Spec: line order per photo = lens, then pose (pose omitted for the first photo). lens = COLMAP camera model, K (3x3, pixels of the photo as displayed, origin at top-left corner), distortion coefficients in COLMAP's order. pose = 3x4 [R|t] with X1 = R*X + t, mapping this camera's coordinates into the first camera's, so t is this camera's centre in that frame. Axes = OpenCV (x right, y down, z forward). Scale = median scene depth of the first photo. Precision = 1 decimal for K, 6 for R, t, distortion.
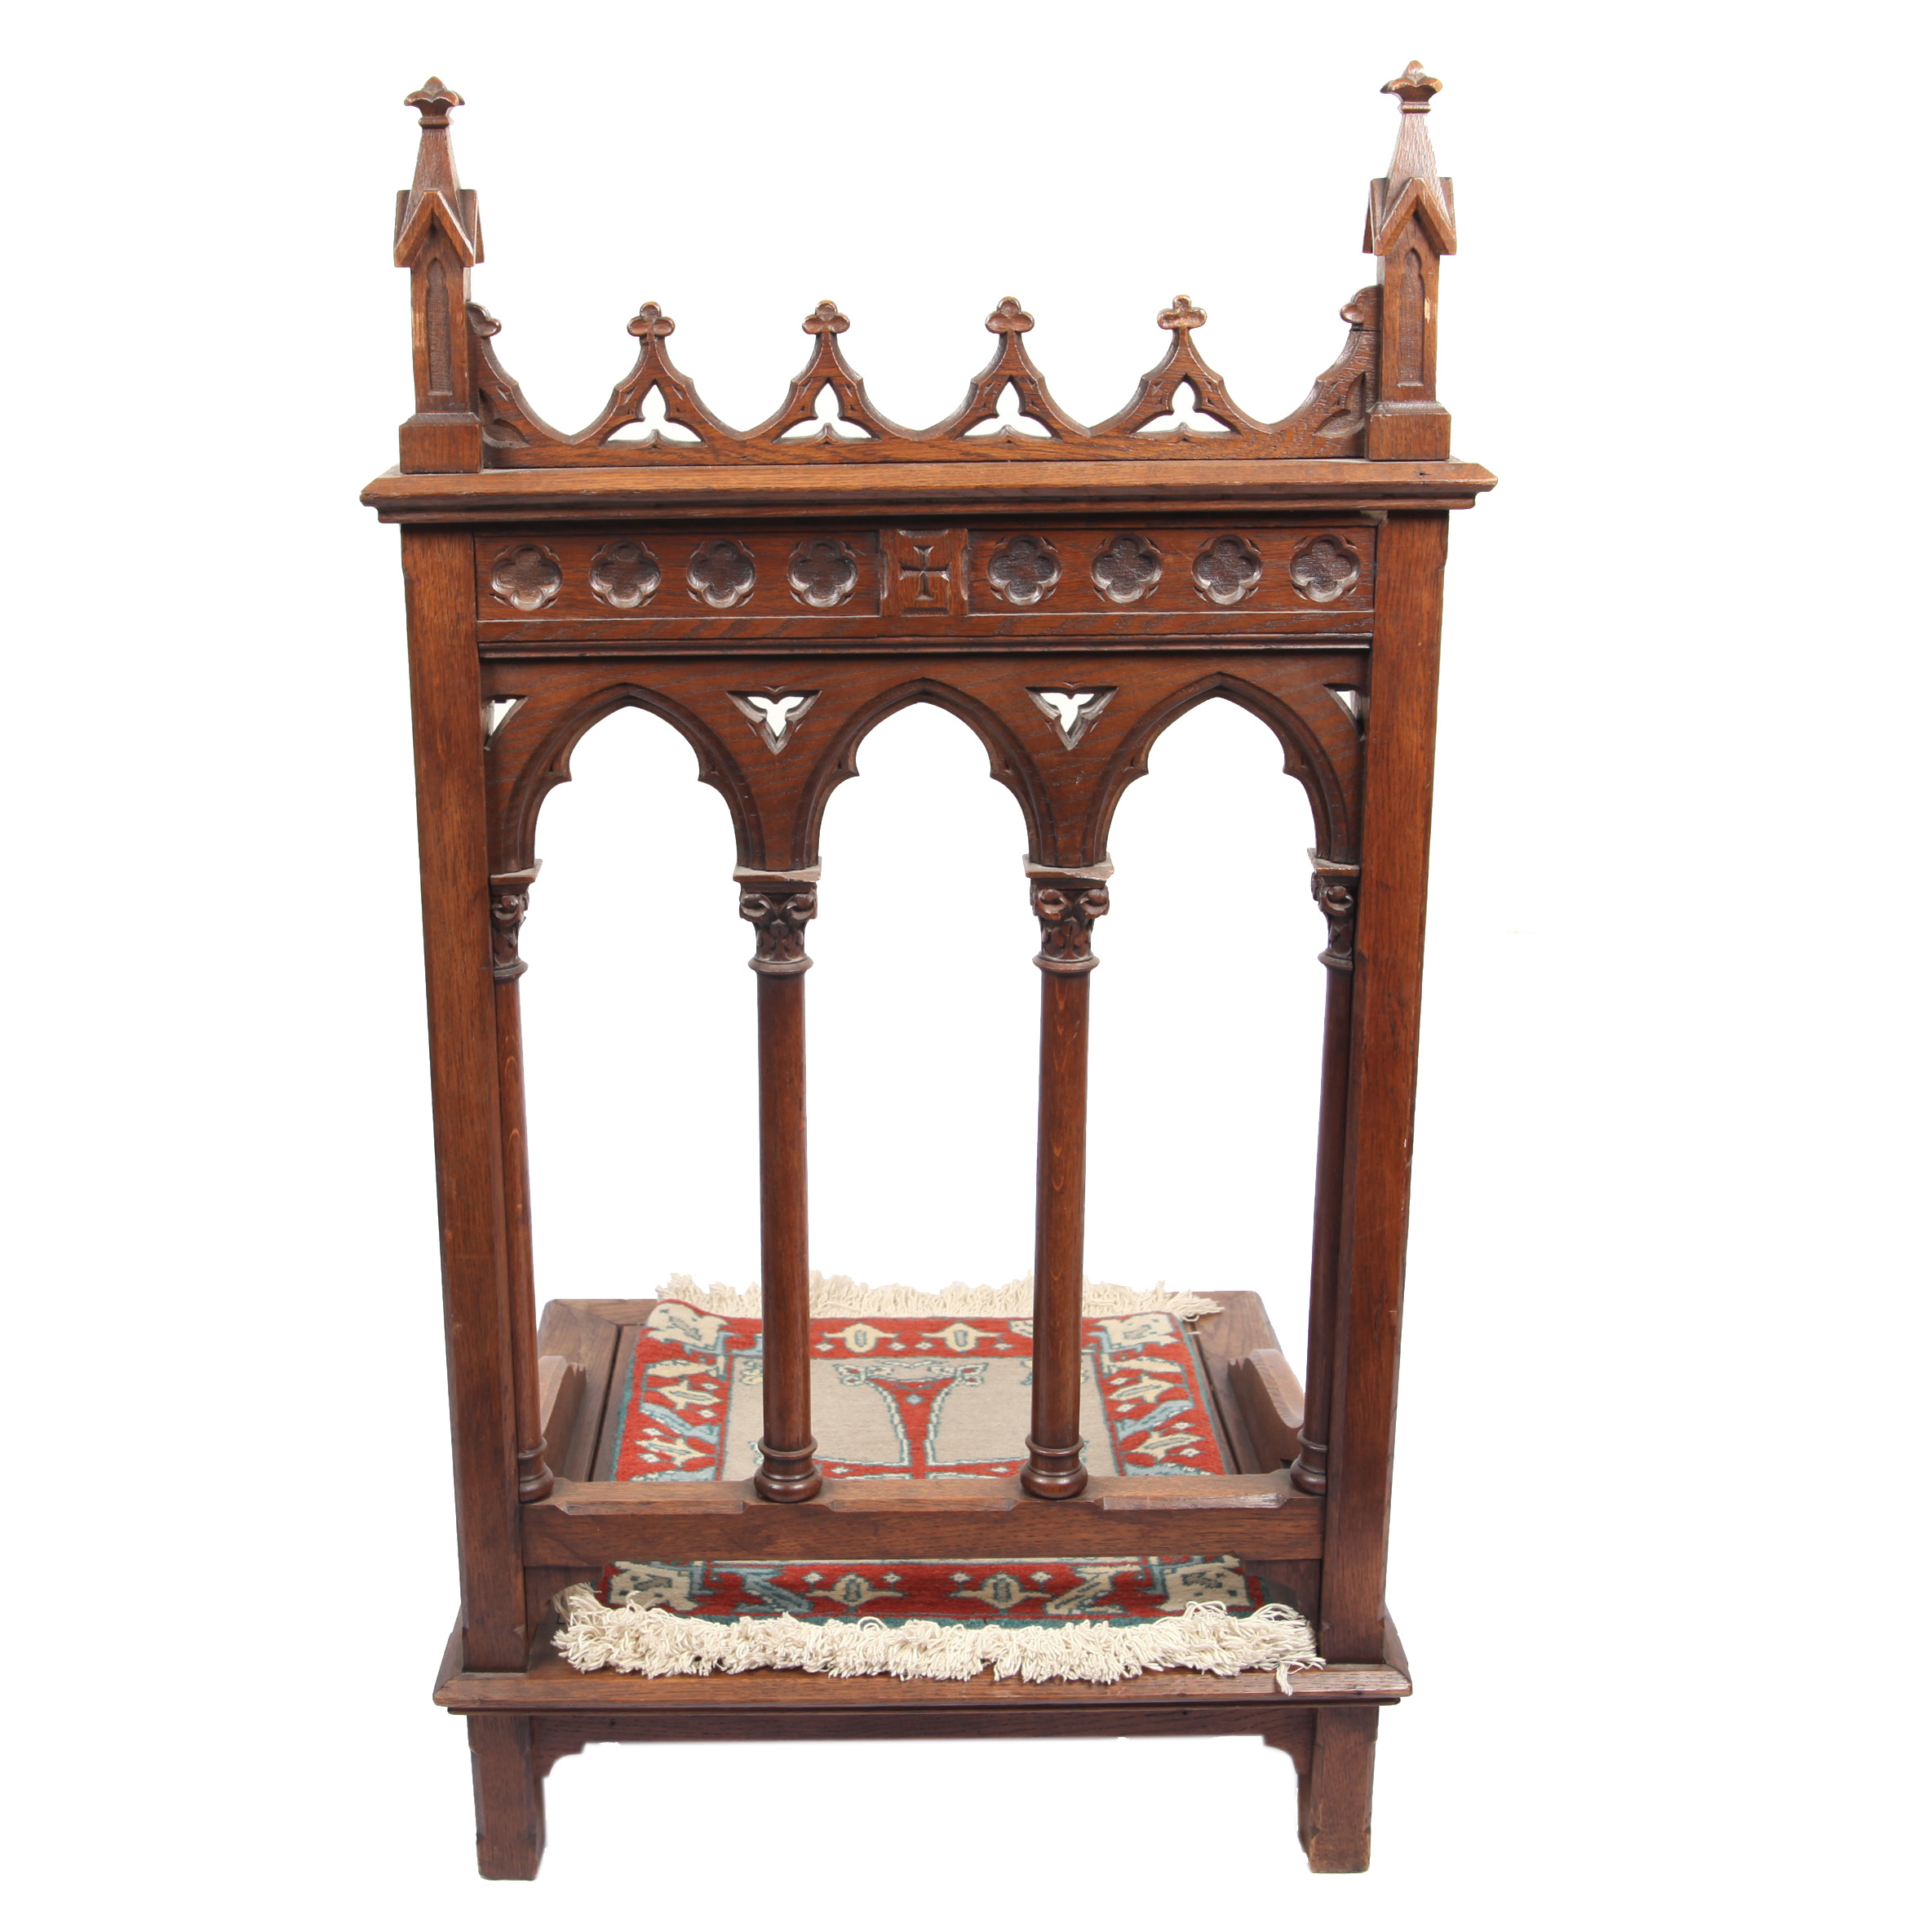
lens RADIAL K [[2883.5, 0, 966.0], [0, 2883.5, 966.0], [0, 0, 1]] dist [-0.000586, -0.027582]
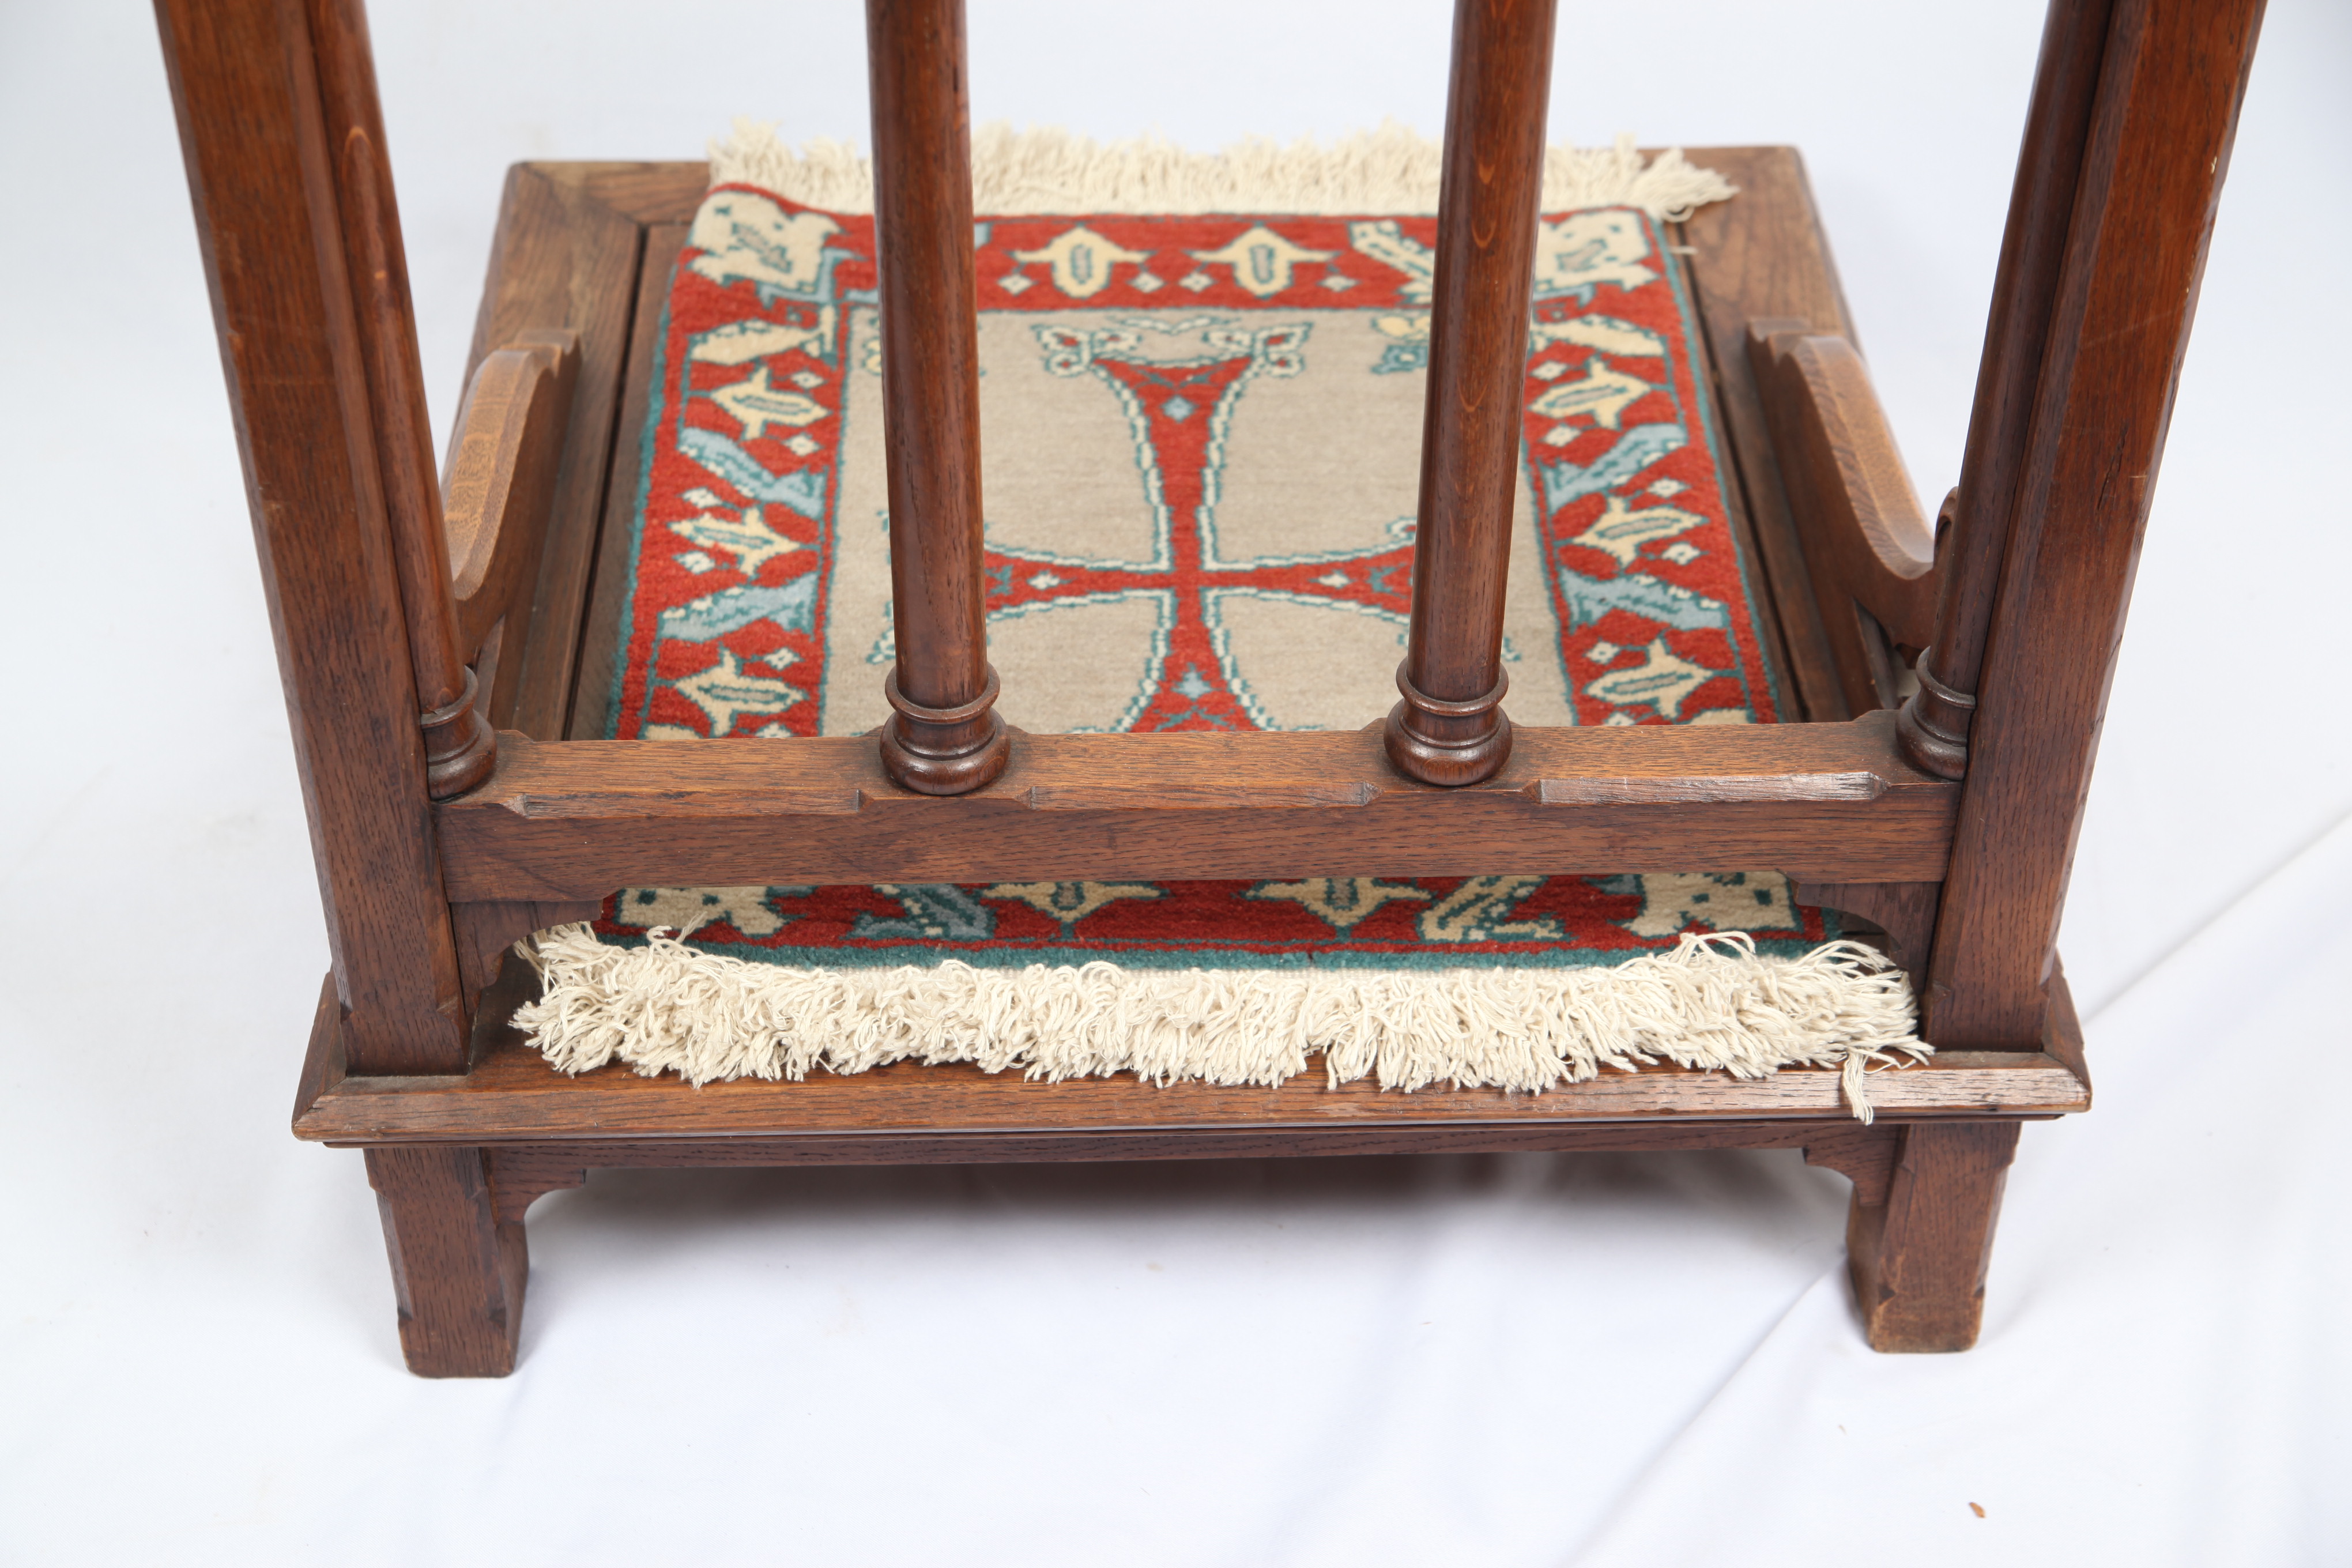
lens RADIAL K [[3915.0, 0, 1222.1], [0, 3915.0, 785.0], [0, 0, 1]] dist [0.118675, 0.163061]
pose [[0.999918, 0.012641, 0.002209, -0.013183], [-0.012454, 0.914447, 0.404515, -0.111266], [0.003093, -0.404509, 0.914529, 0.361138]]
